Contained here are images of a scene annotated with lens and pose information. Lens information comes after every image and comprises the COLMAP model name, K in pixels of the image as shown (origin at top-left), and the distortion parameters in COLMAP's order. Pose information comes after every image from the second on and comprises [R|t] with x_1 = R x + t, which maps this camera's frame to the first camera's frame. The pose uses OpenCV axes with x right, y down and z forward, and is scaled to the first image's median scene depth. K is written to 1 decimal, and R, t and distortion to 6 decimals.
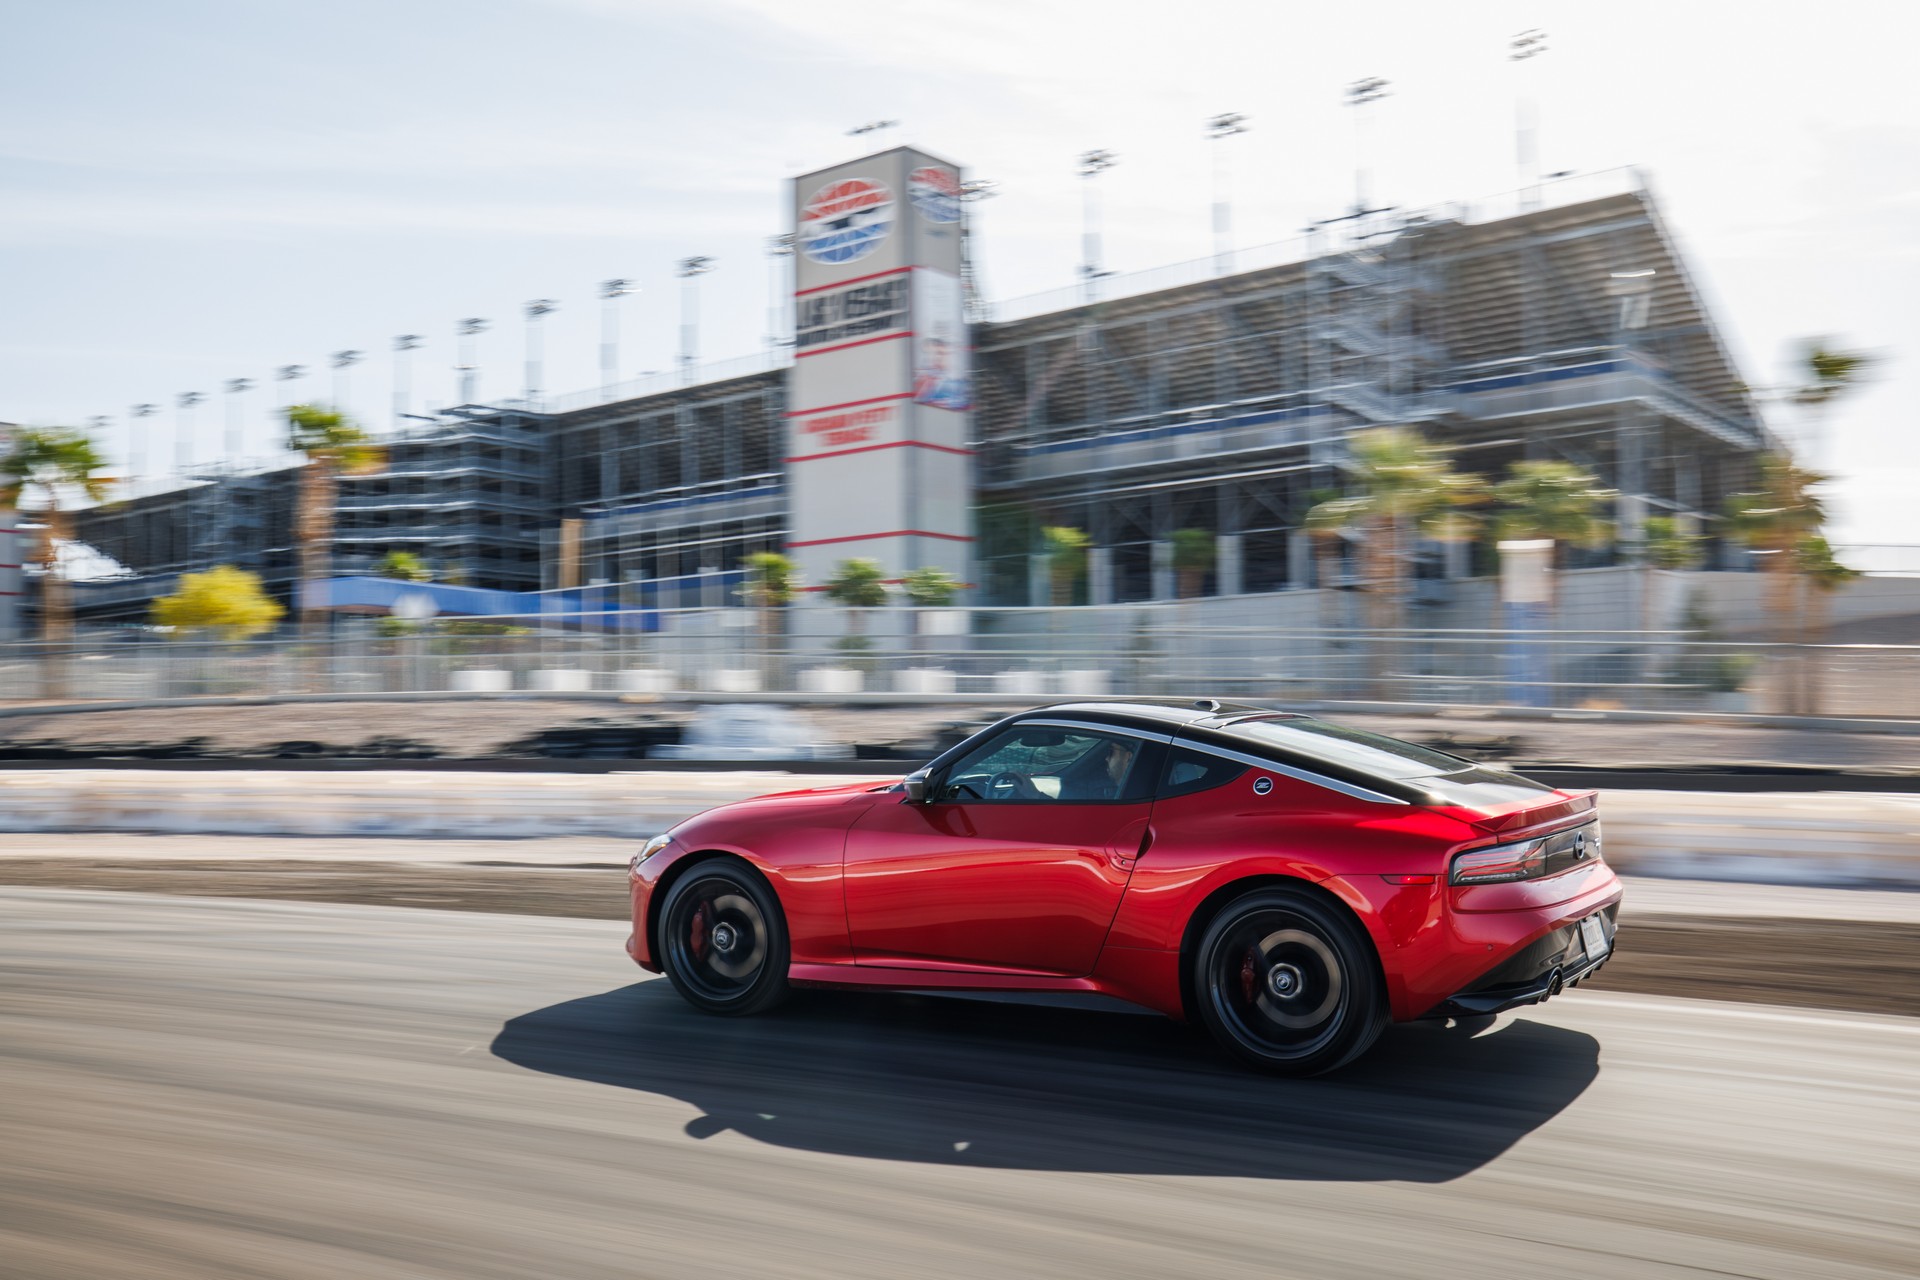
lens RADIAL K [[1980.9, 0, 960.0], [0, 1980.9, 640.0], [0, 0, 1]] dist [0.002984, 0.004673]
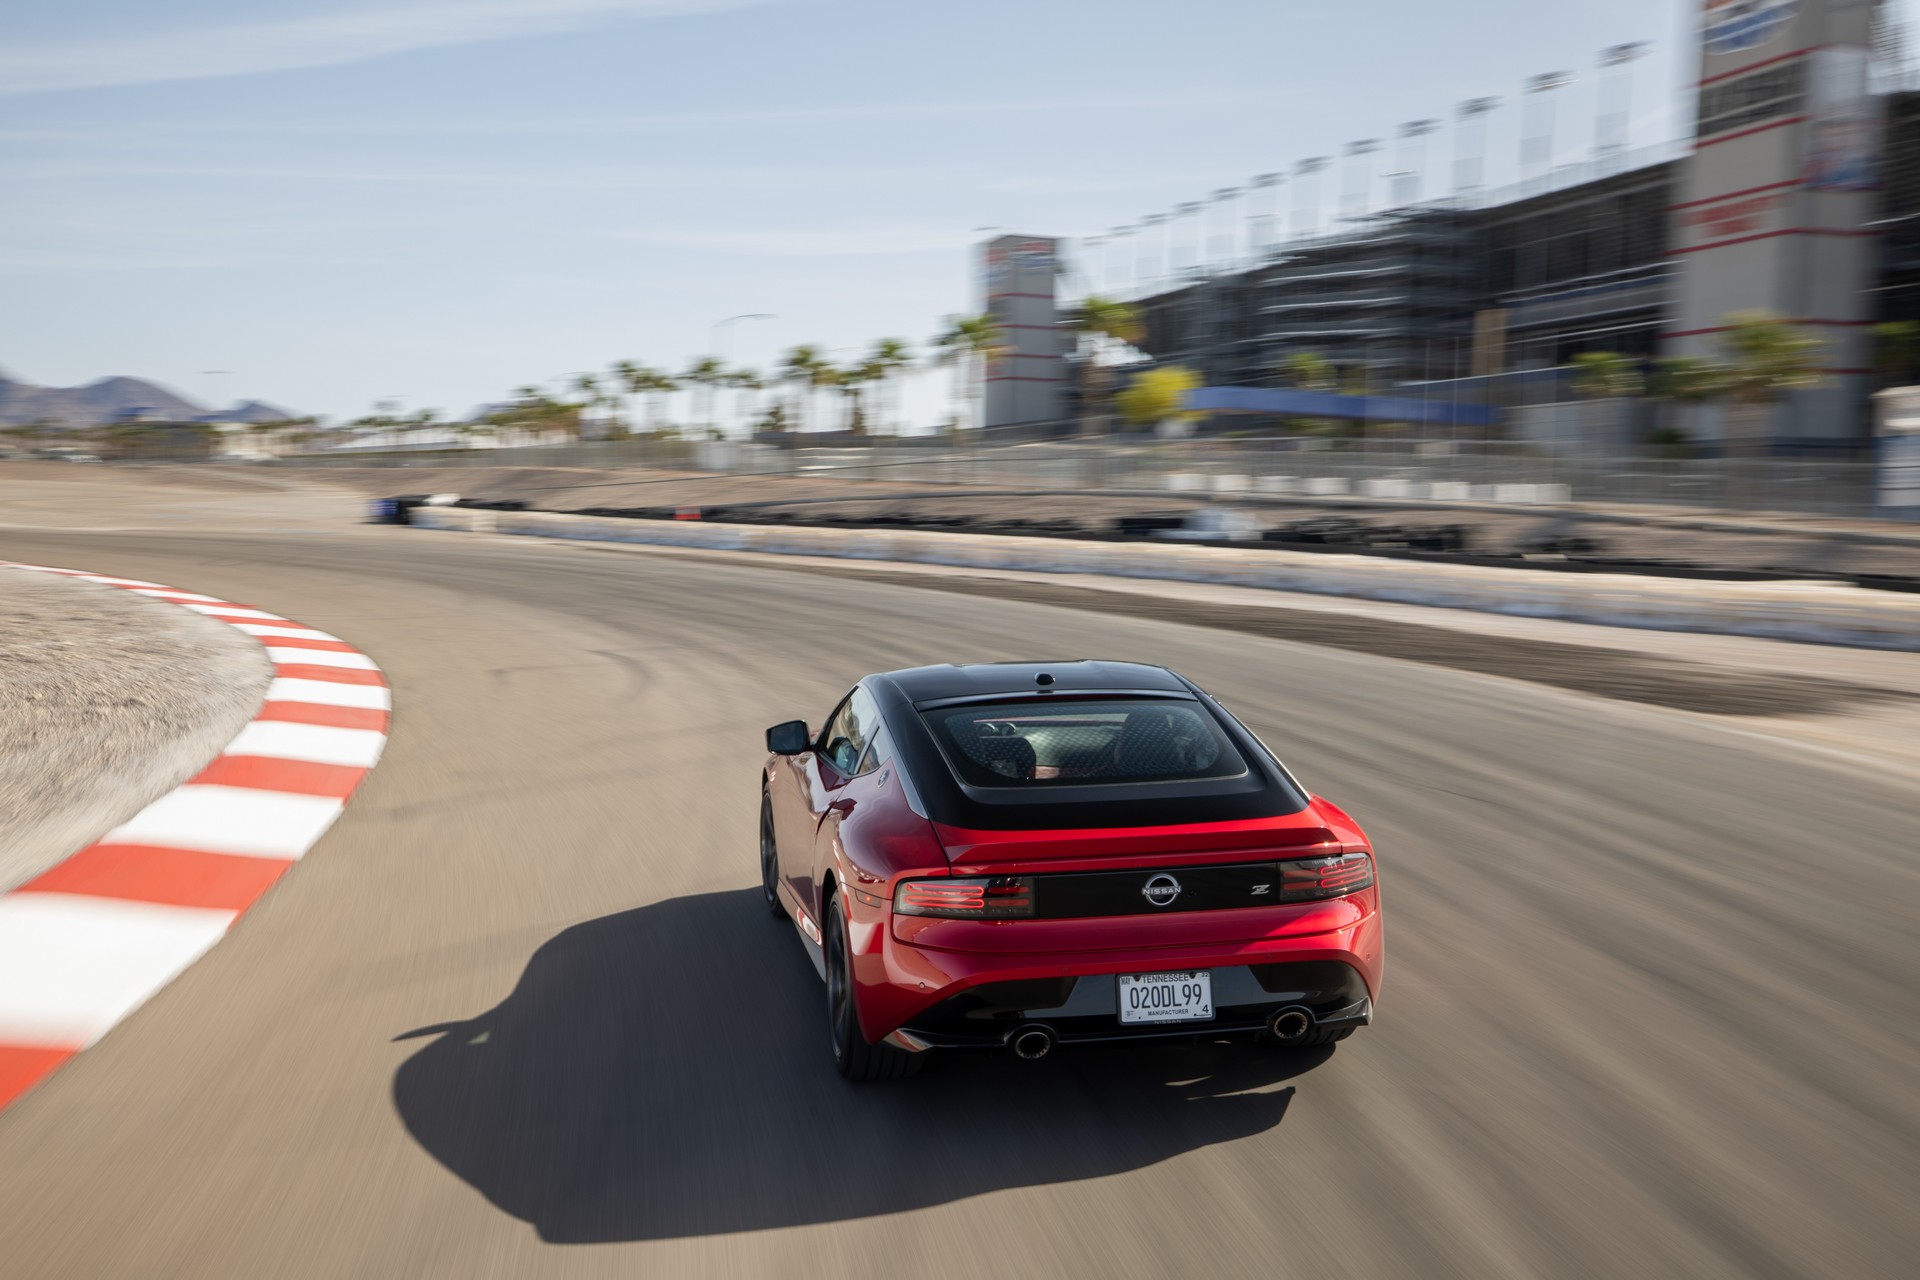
lens RADIAL K [[1980.9, 0, 960.0], [0, 1980.9, 640.0], [0, 0, 1]] dist [0.002984, 0.004673]
pose [[0.866008, 0.053362, -0.497175, 0.111970], [0.004061, 0.993506, 0.113708, -0.006923], [0.500014, -0.100491, 0.860167, -0.102065]]
